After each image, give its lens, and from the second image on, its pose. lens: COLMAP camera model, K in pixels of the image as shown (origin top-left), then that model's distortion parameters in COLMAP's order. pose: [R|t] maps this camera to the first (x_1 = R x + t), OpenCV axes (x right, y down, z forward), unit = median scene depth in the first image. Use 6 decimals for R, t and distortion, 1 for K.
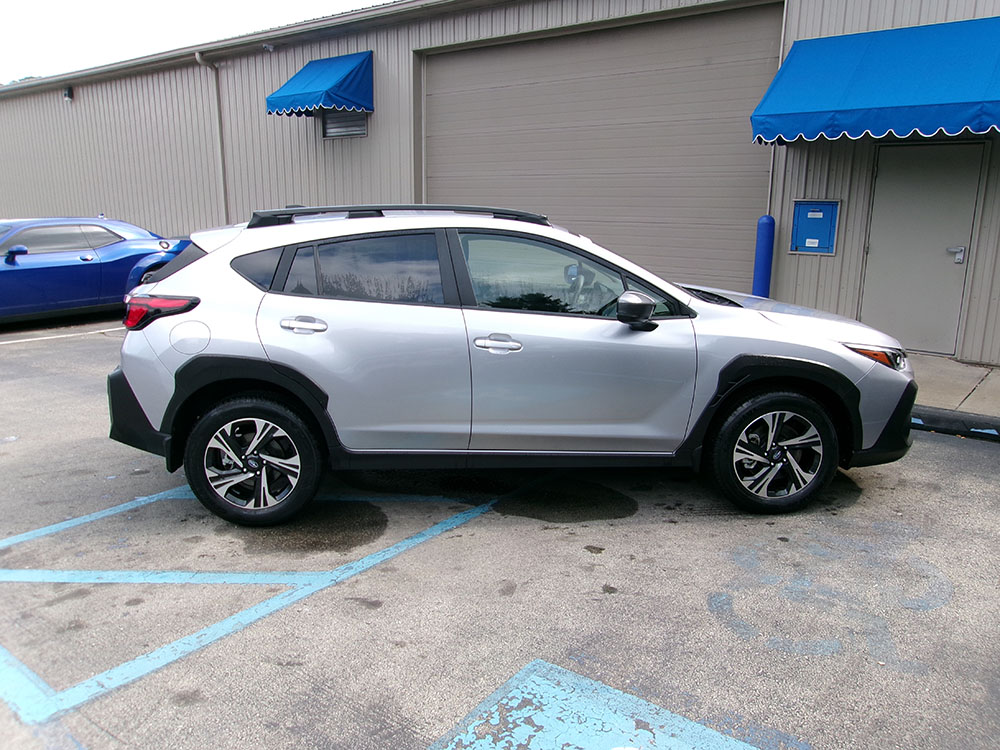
lens RADIAL K [[778.6, 0, 500.0], [0, 778.6, 375.0], [0, 0, 1]] dist [-0.017776, 0.011367]
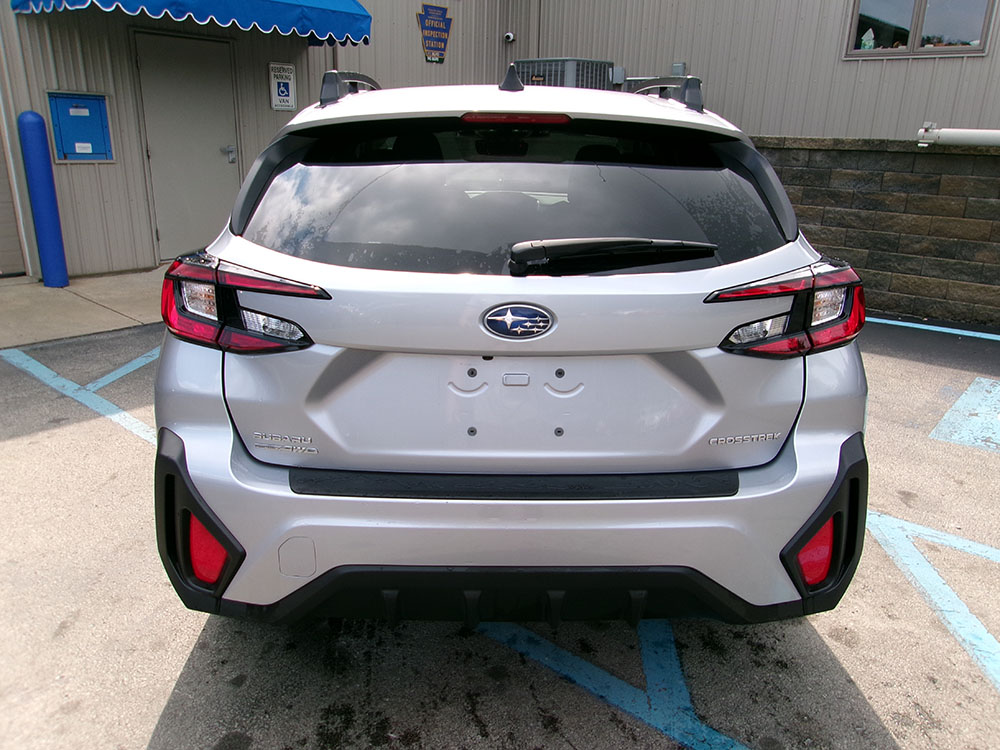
lens RADIAL K [[782.9, 0, 507.7], [0, 782.9, 378.6], [0, 0, 1]] dist [-0.064796, 0.110475]
pose [[0.031107, -0.307870, 0.950920, -0.895329], [0.199143, 0.934215, 0.295947, -0.205085], [-0.979477, 0.180163, 0.090371, 1.136578]]
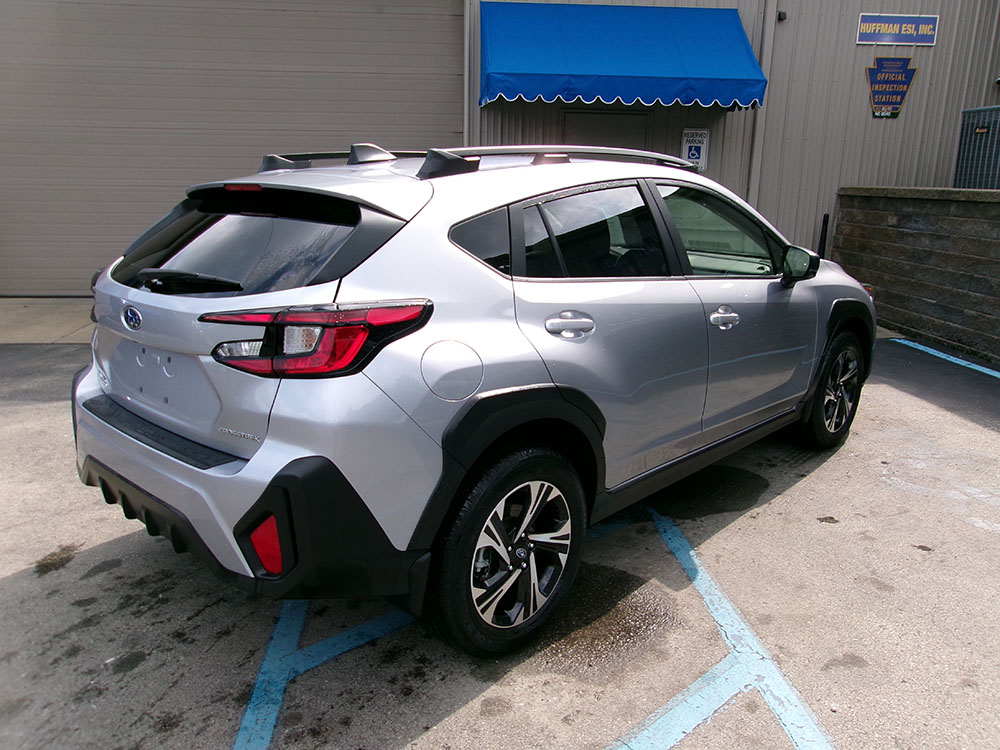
lens RADIAL K [[778.6, 0, 500.0], [0, 778.6, 375.0], [0, 0, 1]] dist [-0.017776, 0.011367]
pose [[0.720737, -0.167943, 0.672557, -0.726203], [0.145111, 0.985266, 0.090522, -0.087521], [-0.677850, 0.032353, 0.734488, 0.540115]]
